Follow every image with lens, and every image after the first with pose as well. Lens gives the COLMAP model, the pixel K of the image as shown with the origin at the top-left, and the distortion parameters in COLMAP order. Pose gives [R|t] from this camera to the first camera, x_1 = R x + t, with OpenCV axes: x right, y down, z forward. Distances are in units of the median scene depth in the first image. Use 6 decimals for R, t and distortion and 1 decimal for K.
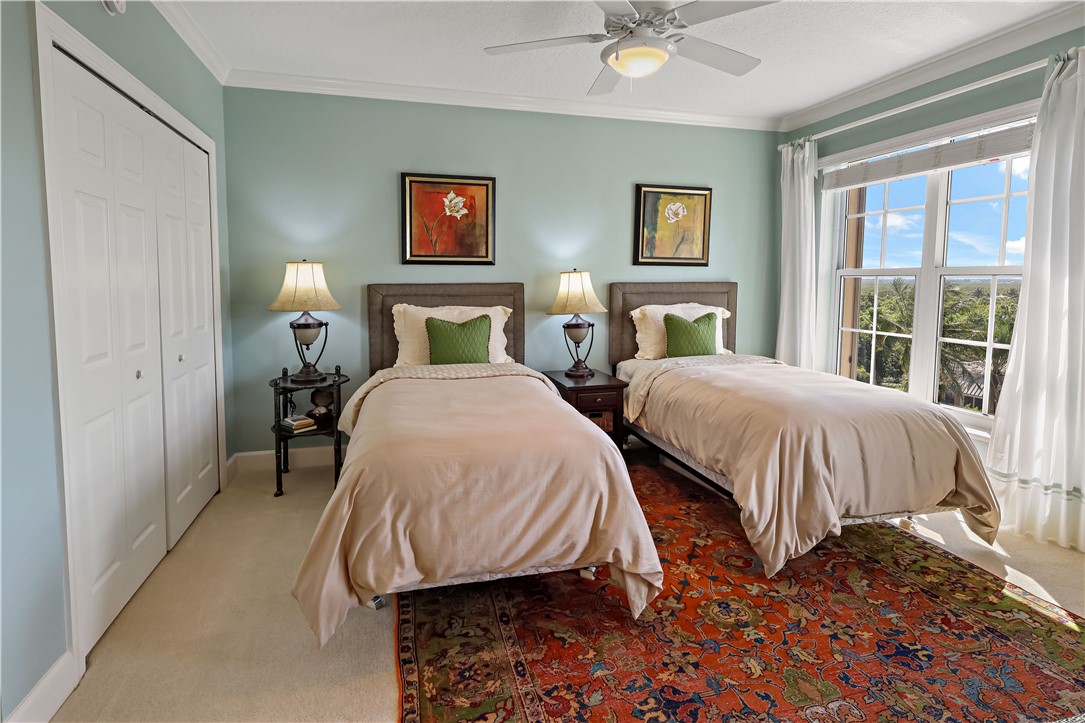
lens RADIAL K [[542.1, 0, 537.6], [0, 542.1, 323.8], [0, 0, 1]] dist [0.003509, 0.000667]
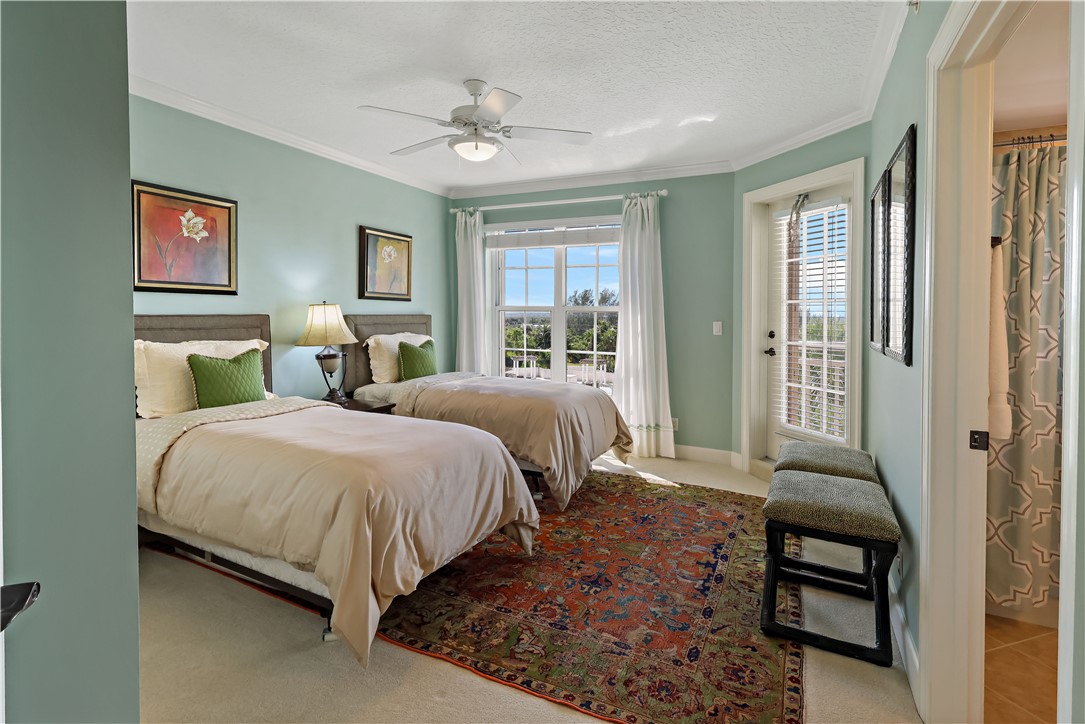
lens RADIAL K [[532.9, 0, 544.3], [0, 532.9, 327.2], [0, 0, 1]] dist [0.002051, 0.000284]
pose [[0.662684, -0.012553, 0.748794, -0.452310], [0.050182, 0.998357, -0.027675, -0.003241], [-0.747216, 0.055916, 0.662225, 0.016392]]
